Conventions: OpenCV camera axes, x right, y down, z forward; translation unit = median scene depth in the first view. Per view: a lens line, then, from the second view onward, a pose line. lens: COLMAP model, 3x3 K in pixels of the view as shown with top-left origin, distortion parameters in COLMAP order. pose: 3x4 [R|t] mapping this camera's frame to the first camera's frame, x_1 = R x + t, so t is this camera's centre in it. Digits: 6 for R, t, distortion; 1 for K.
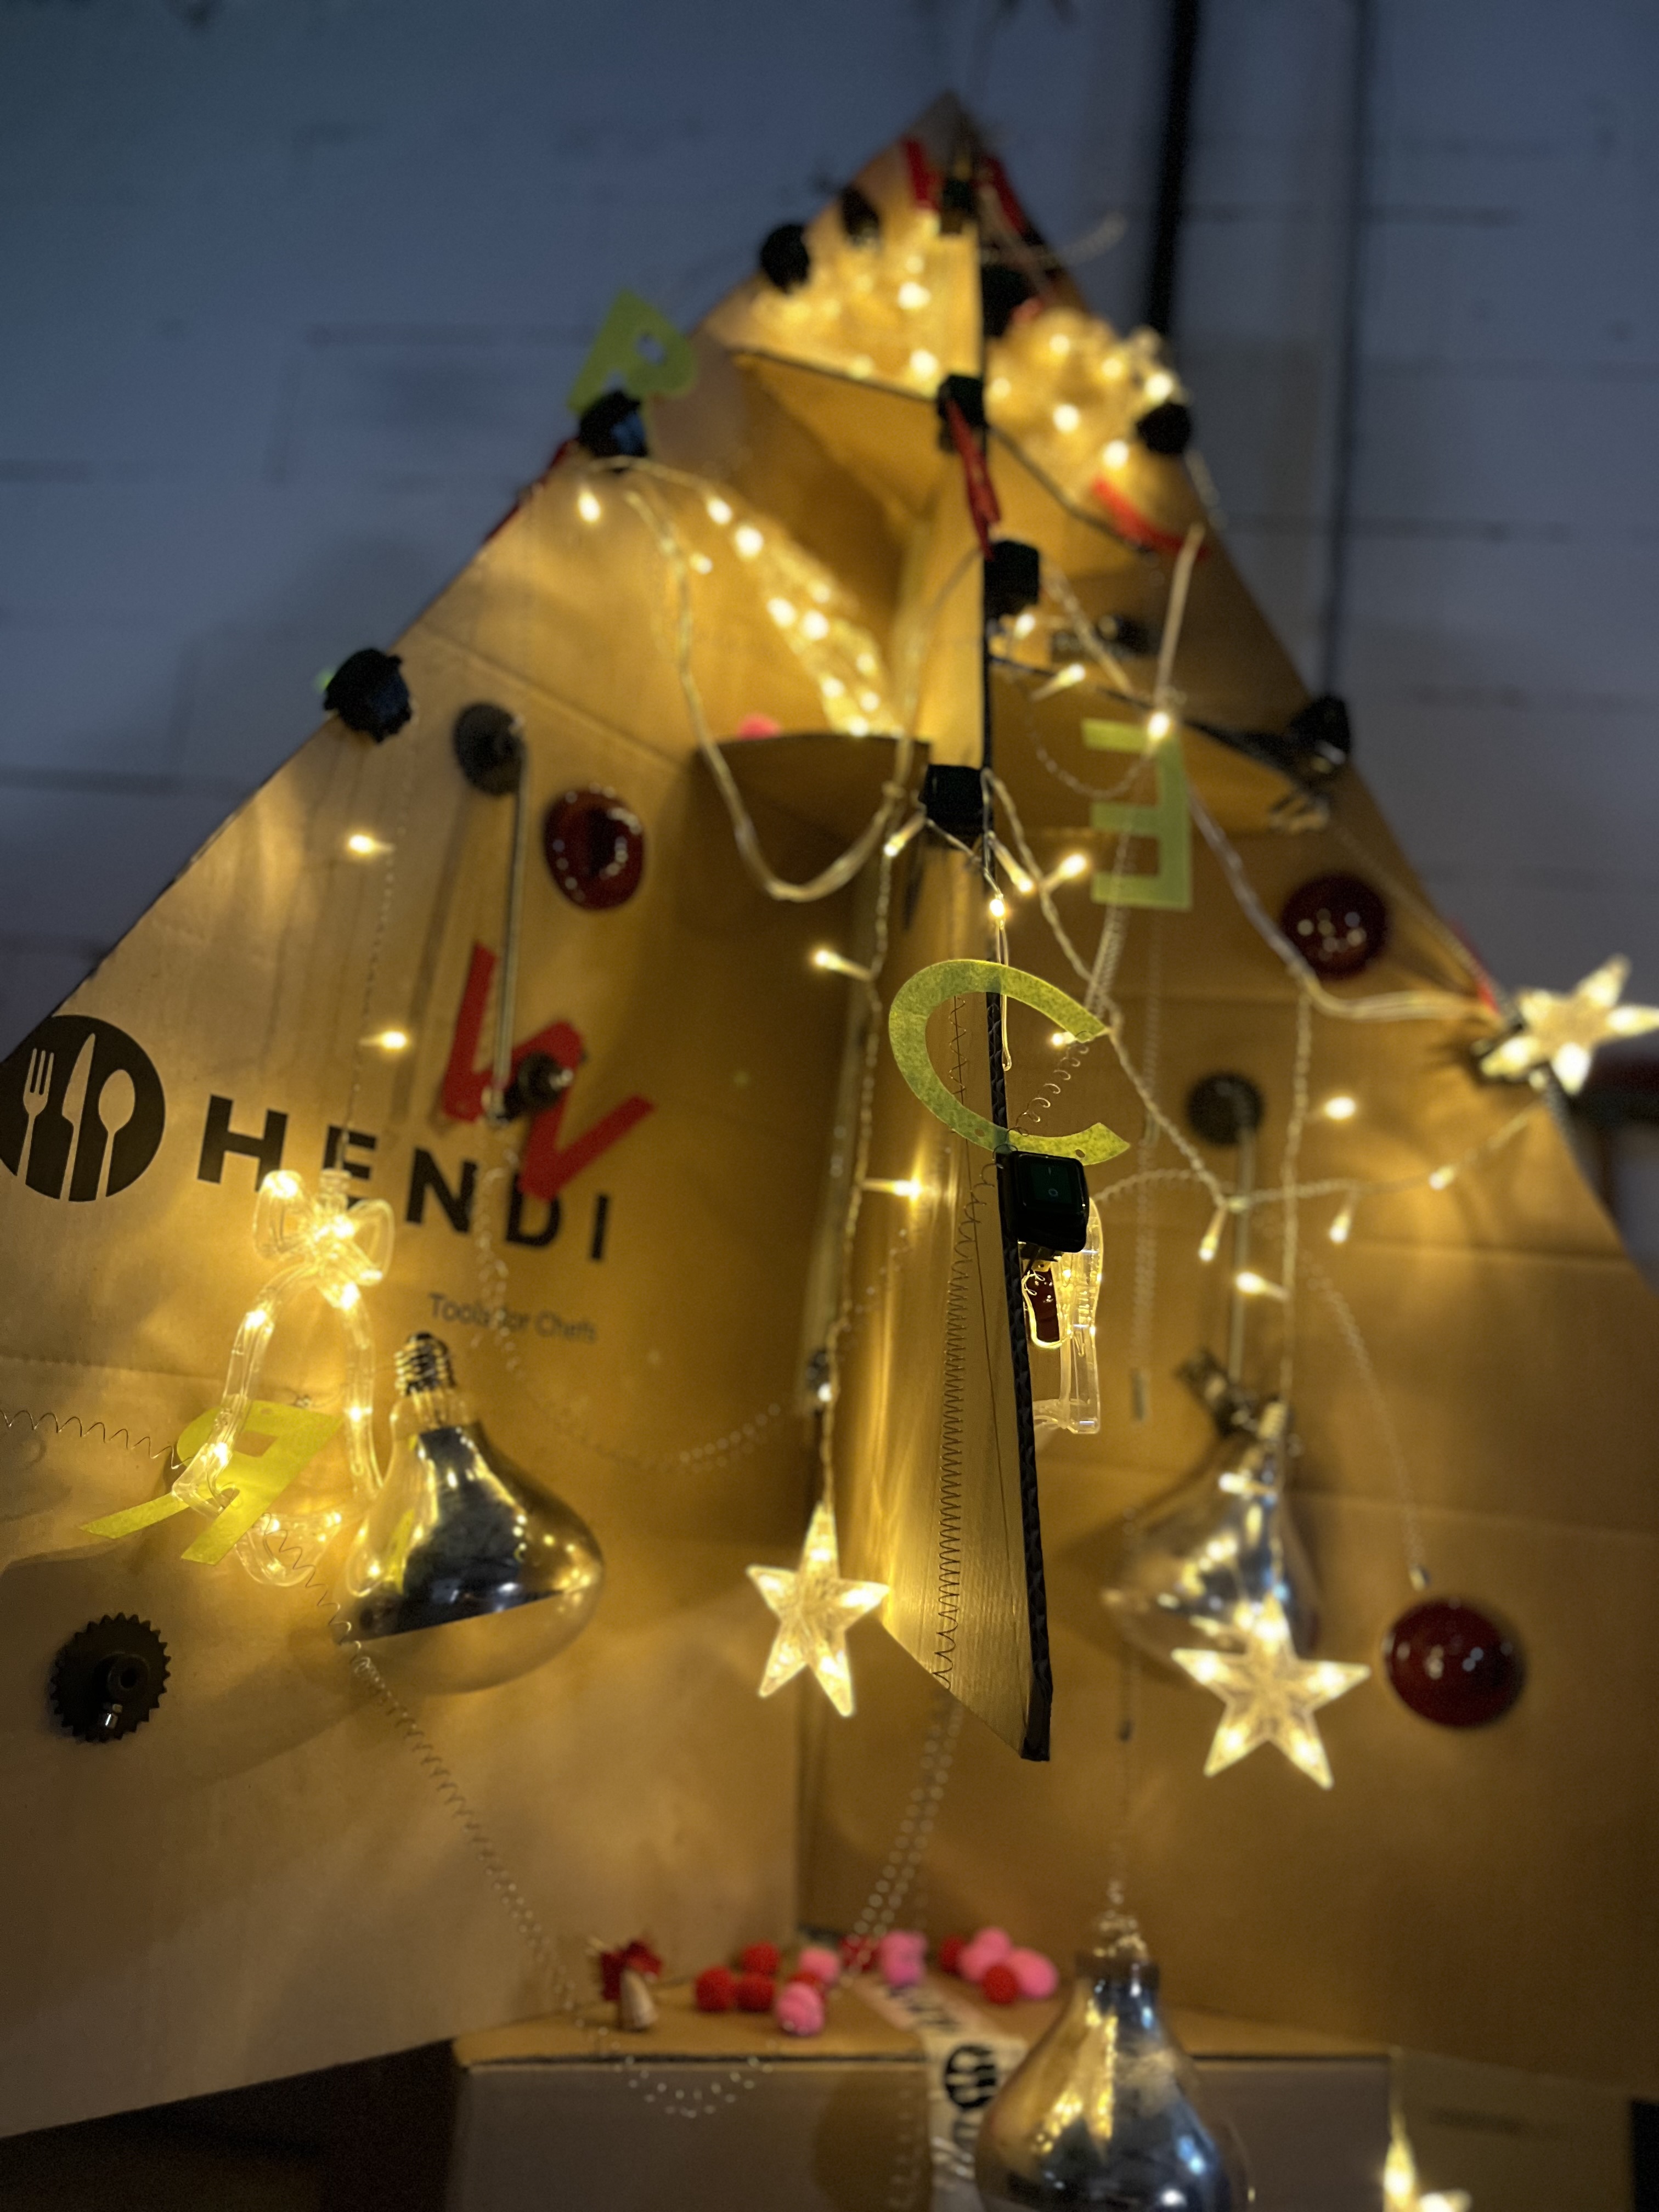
lens RADIAL K [[1717.4, 0, 829.5], [0, 1717.4, 1106.0], [0, 0, 1]] dist [-0.007524, 0.000989]
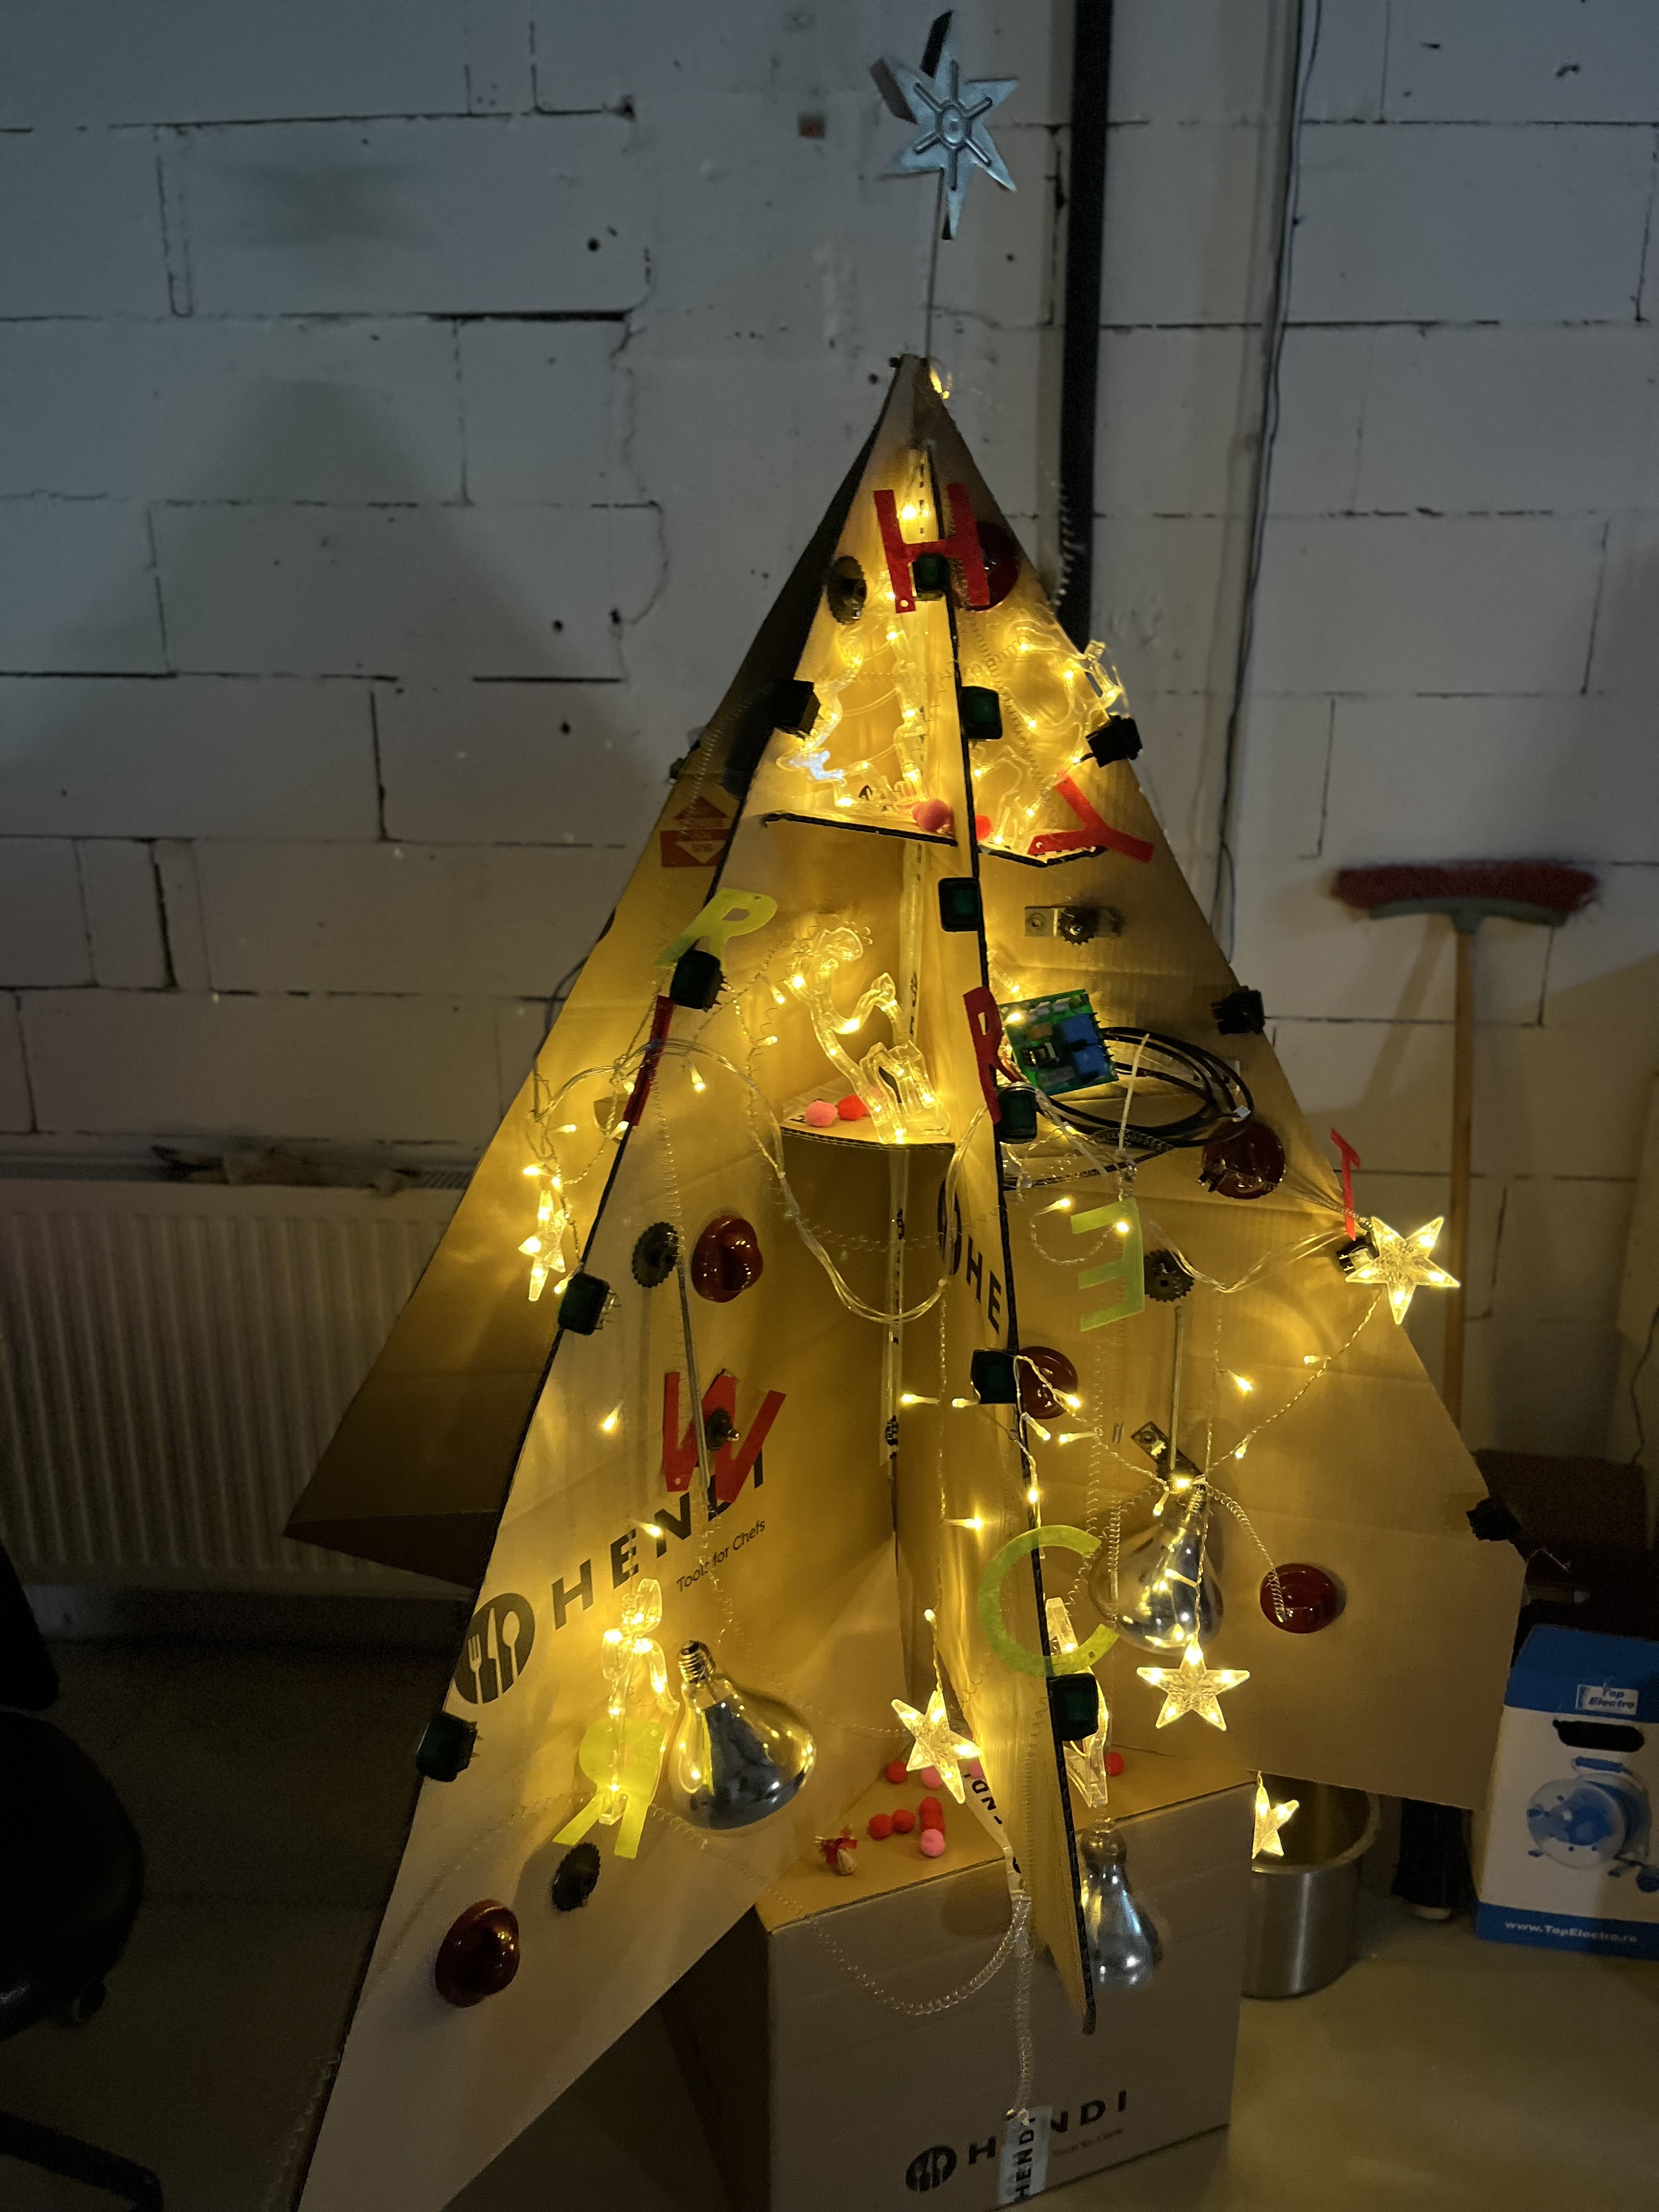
lens RADIAL K [[1739.1, 0, 829.5], [0, 1739.1, 1106.0], [0, 0, 1]] dist [0.089335, -0.175227]
pose [[0.993126, -0.115440, 0.019331, -0.070726], [0.090190, 0.860002, 0.502257, -1.071391], [-0.074605, -0.497061, 0.864502, -0.202132]]
